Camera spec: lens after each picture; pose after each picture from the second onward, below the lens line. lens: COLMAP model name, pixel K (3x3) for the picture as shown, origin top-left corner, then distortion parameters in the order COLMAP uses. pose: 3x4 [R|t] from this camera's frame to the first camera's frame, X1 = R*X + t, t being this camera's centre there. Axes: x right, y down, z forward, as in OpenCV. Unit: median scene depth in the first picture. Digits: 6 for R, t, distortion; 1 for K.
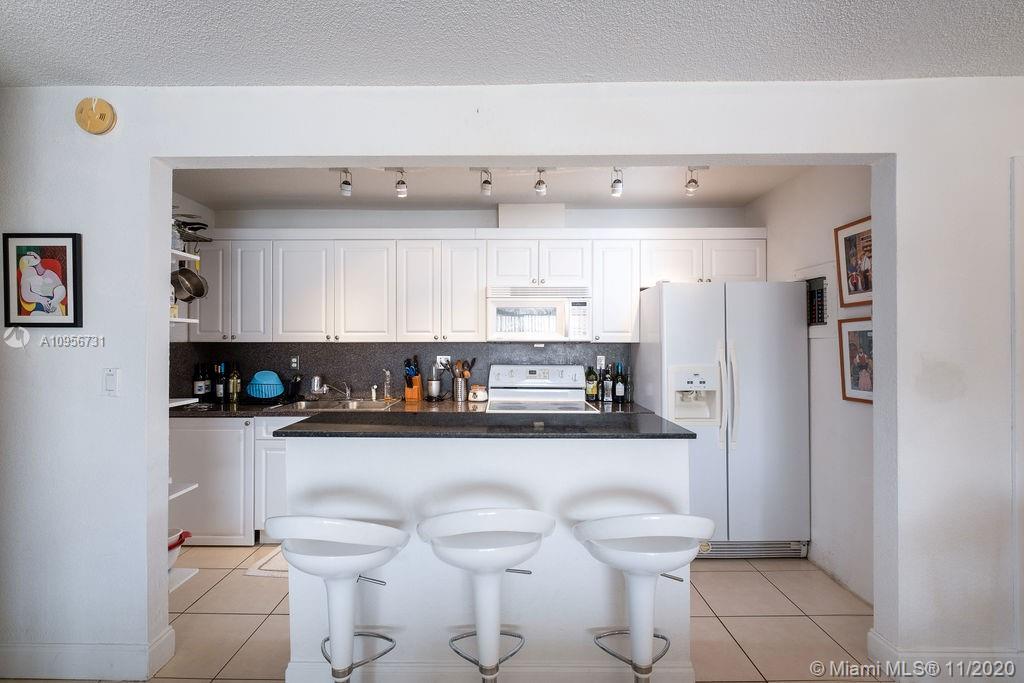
lens RADIAL K [[478.7, 0, 508.1], [0, 478.7, 340.7], [0, 0, 1]] dist [0.003709, -0.000136]
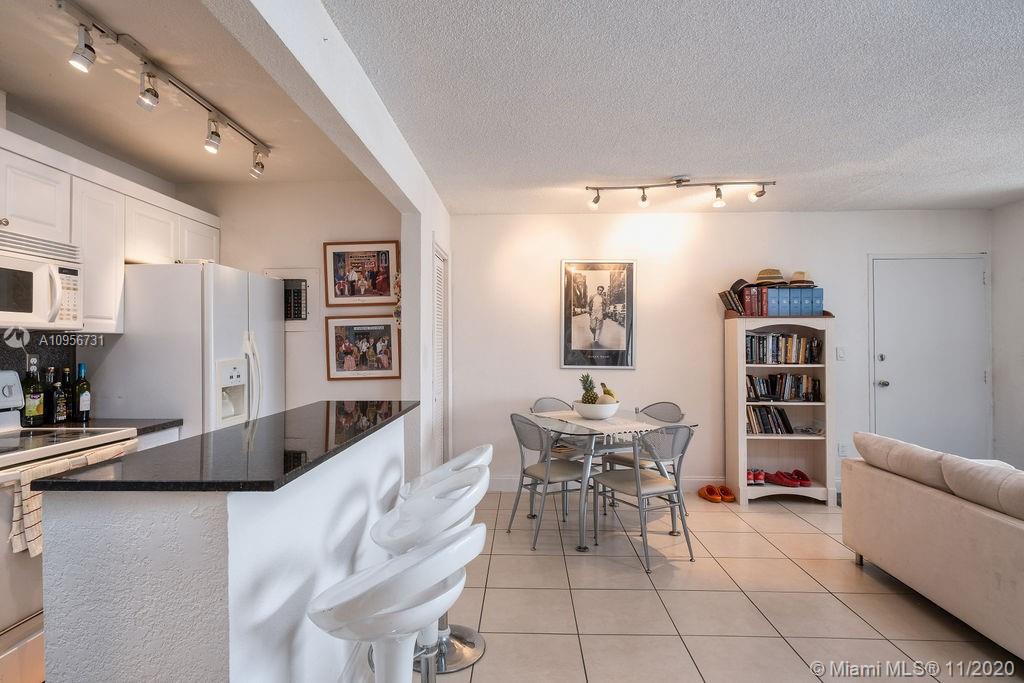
lens RADIAL K [[544.9, 0, 509.4], [0, 544.9, 338.7], [0, 0, 1]] dist [0.012823, 0.000107]
pose [[0.019619, 0.006327, 0.999788, -0.578173], [0.002132, 0.999977, -0.006370, 0.019063], [-0.999805, 0.002256, 0.019605, 0.400848]]
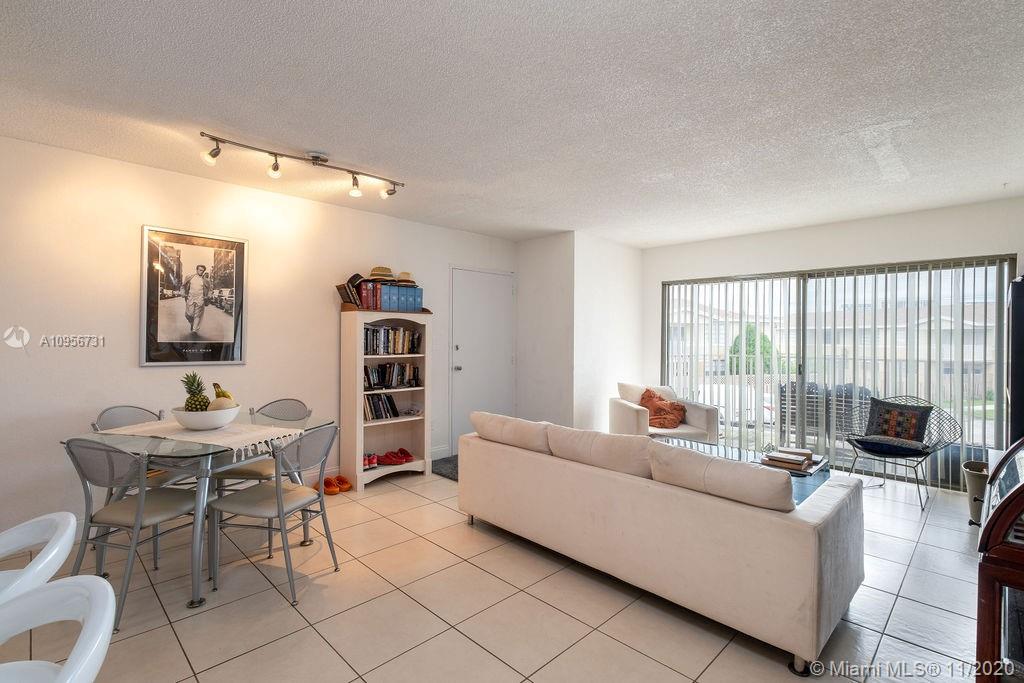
lens RADIAL K [[478.7, 0, 503.3], [0, 478.7, 336.4], [0, 0, 1]] dist [0.003709, -0.000136]
pose [[-0.709575, -0.007287, 0.704592, -0.338077], [-0.006921, 0.999970, 0.003371, 0.019057], [-0.704596, -0.002485, -0.709605, 0.465985]]
